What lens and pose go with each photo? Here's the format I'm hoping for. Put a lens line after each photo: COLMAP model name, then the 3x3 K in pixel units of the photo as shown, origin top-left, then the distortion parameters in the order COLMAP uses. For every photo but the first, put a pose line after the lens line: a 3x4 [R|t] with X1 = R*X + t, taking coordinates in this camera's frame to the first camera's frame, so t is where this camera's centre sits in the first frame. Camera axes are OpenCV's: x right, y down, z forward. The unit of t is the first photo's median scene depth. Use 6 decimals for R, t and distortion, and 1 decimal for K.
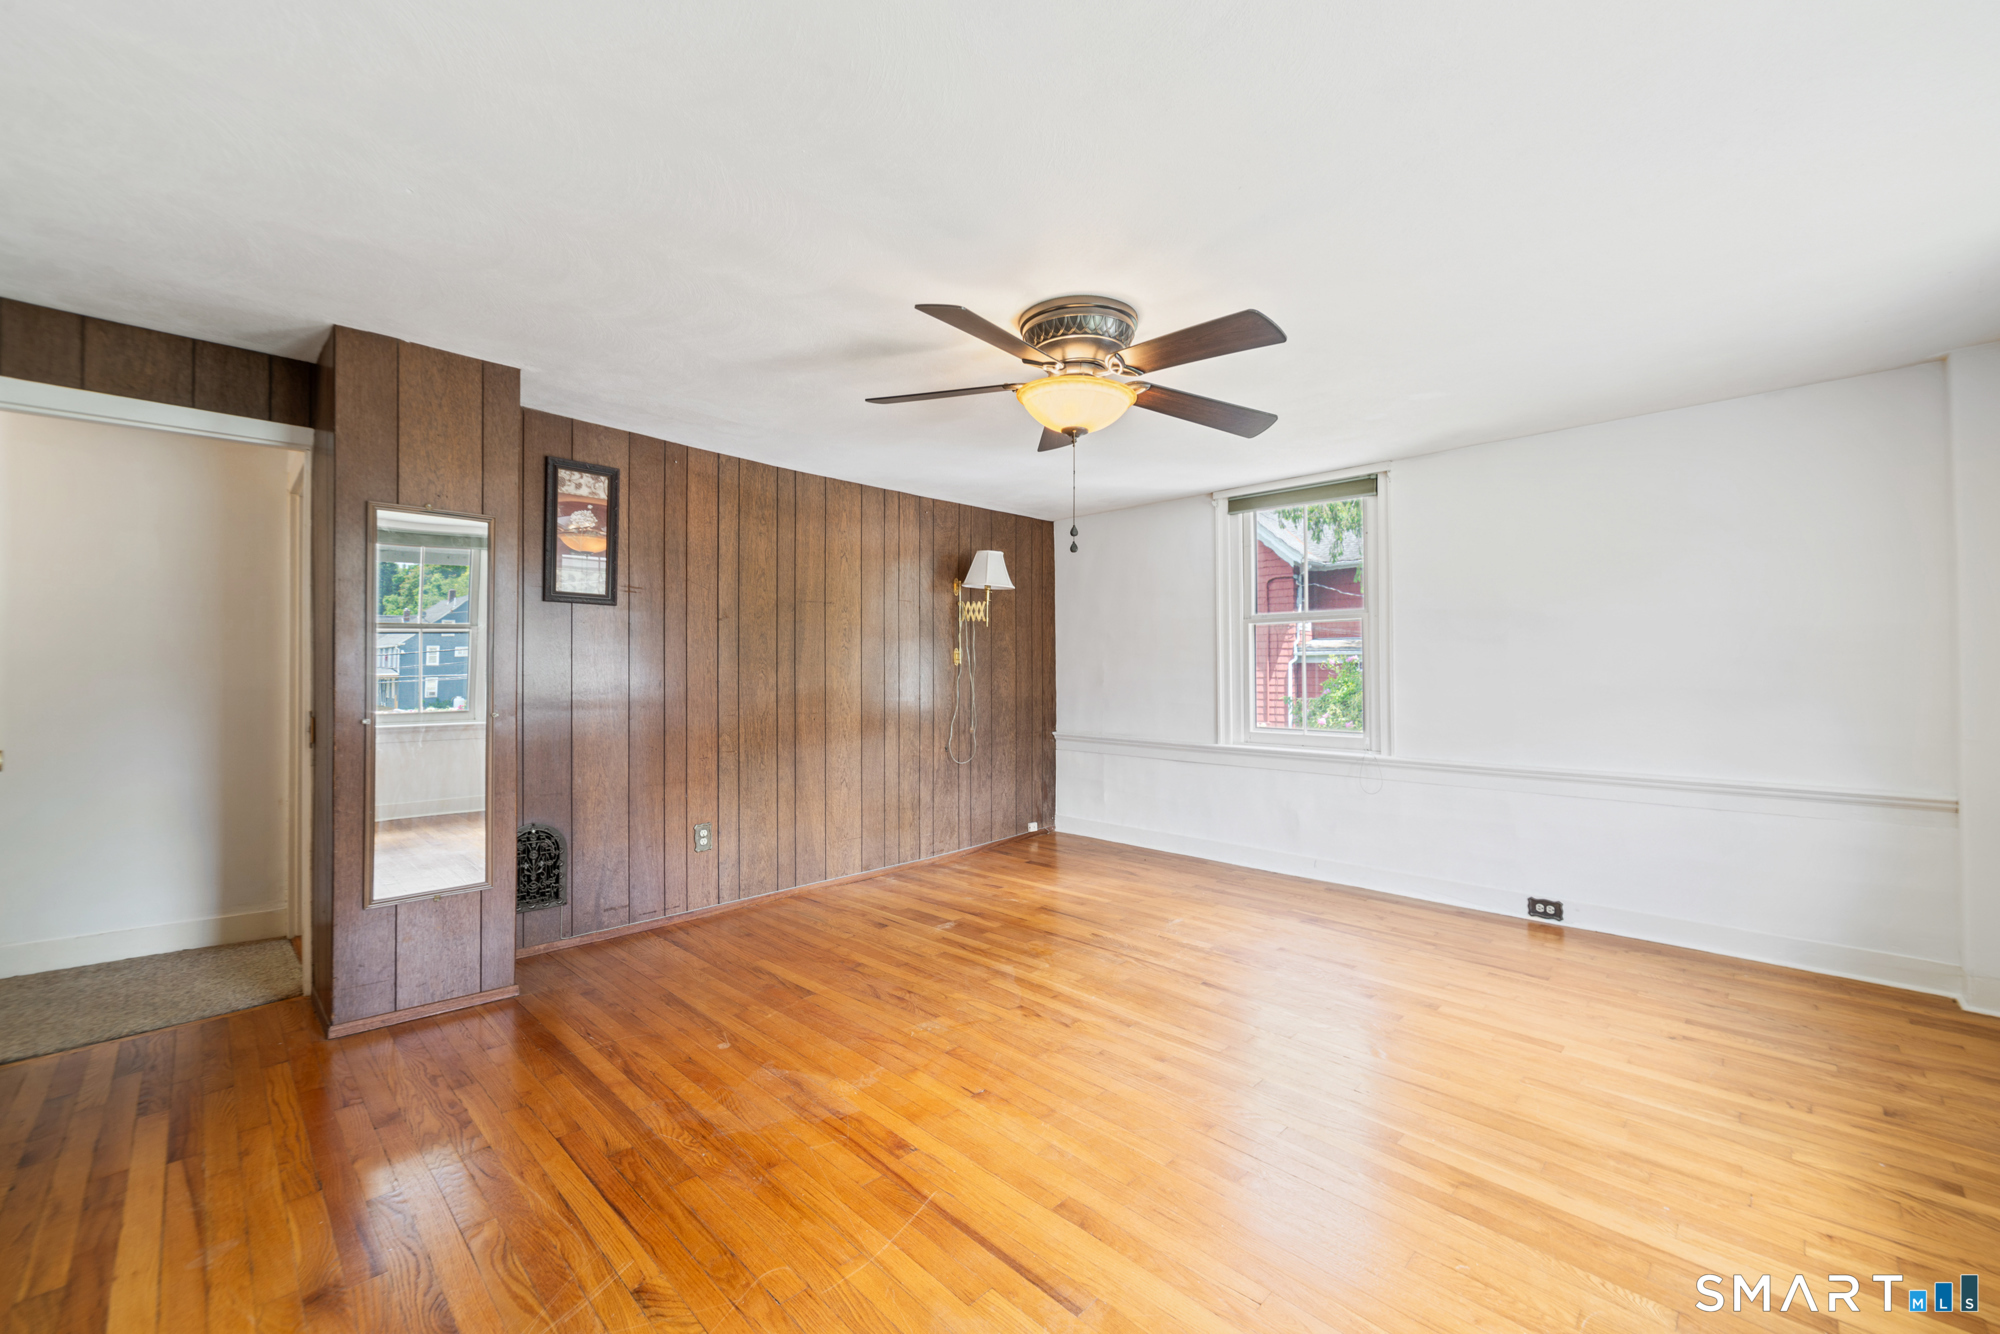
lens RADIAL K [[804.7, 0, 1000.0], [0, 804.7, 667.0], [0, 0, 1]] dist [-0.002324, -0.000108]
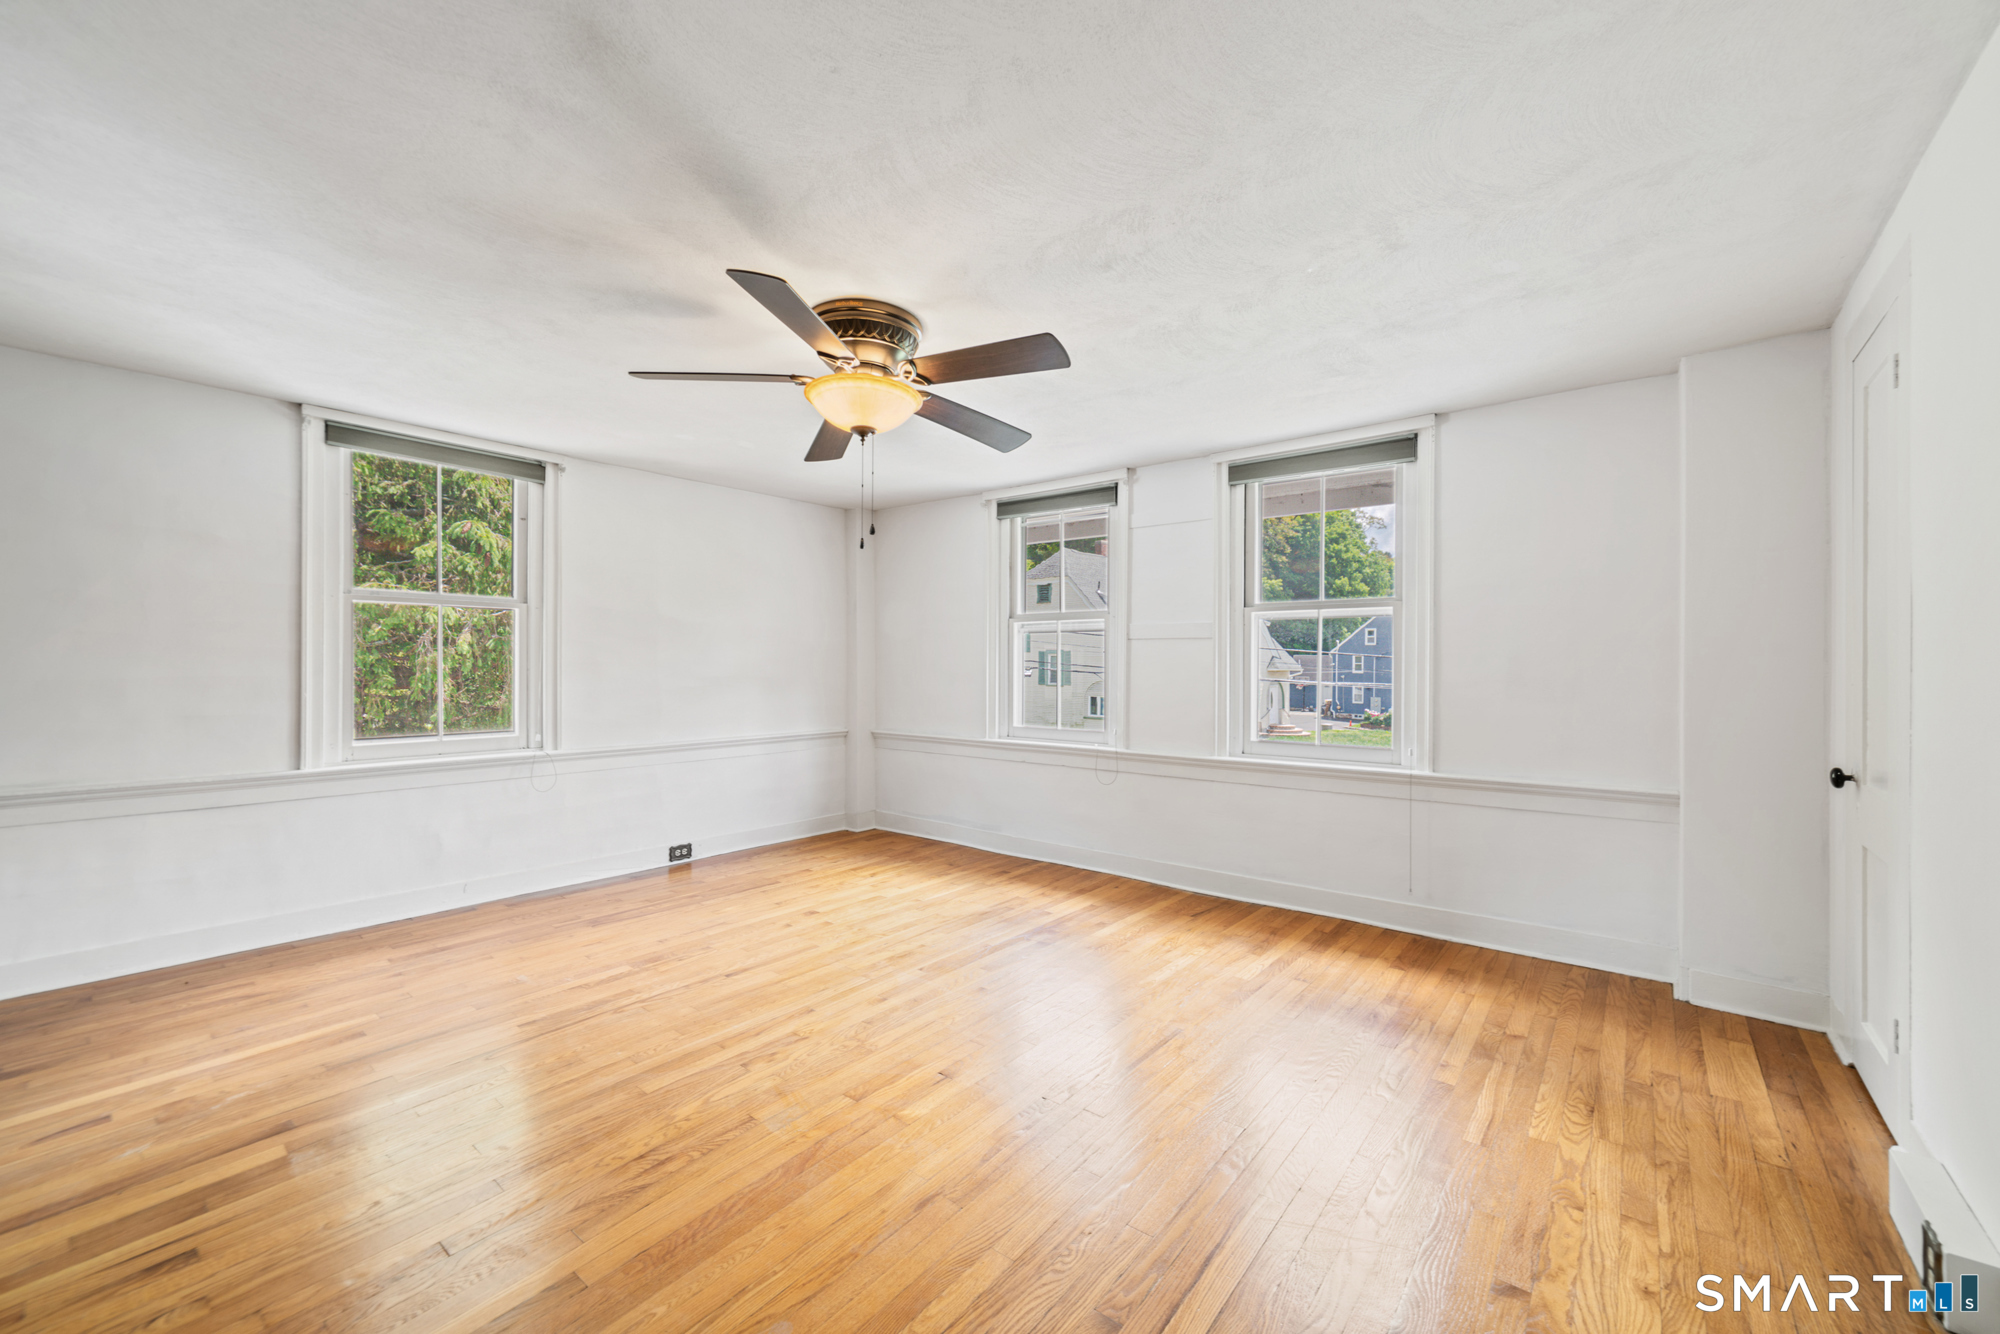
lens RADIAL K [[801.9, 0, 1000.0], [0, 801.9, 667.0], [0, 0, 1]] dist [0.002086, 0.000197]
pose [[-0.113339, 0.000036, 0.993556, -0.708753], [-0.007739, 0.999970, -0.000919, 0.003993], [-0.993526, -0.007793, -0.113335, 0.704004]]
